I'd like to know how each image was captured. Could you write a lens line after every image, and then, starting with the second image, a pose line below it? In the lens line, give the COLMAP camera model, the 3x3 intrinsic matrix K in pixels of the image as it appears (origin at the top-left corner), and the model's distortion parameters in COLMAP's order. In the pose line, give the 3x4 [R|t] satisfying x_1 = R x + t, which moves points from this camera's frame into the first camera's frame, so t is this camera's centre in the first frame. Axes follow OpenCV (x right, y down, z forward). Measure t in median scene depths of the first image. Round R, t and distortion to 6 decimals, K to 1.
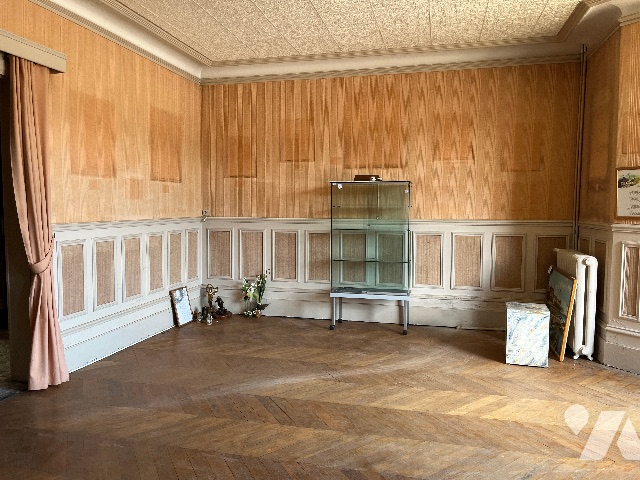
lens RADIAL K [[505.6, 0, 319.4], [0, 505.6, 240.4], [0, 0, 1]] dist [0.068671, -0.007607]
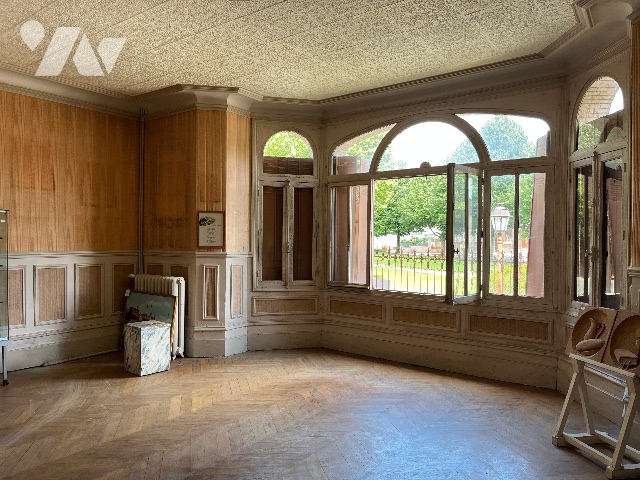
lens RADIAL K [[505.6, 0, 316.7], [0, 505.6, 241.7], [0, 0, 1]] dist [0.068671, -0.007607]
pose [[0.397530, -0.005219, 0.917574, -0.508567], [0.059994, 0.997992, -0.020315, -0.011424], [-0.915626, 0.063125, 0.397045, 0.166006]]
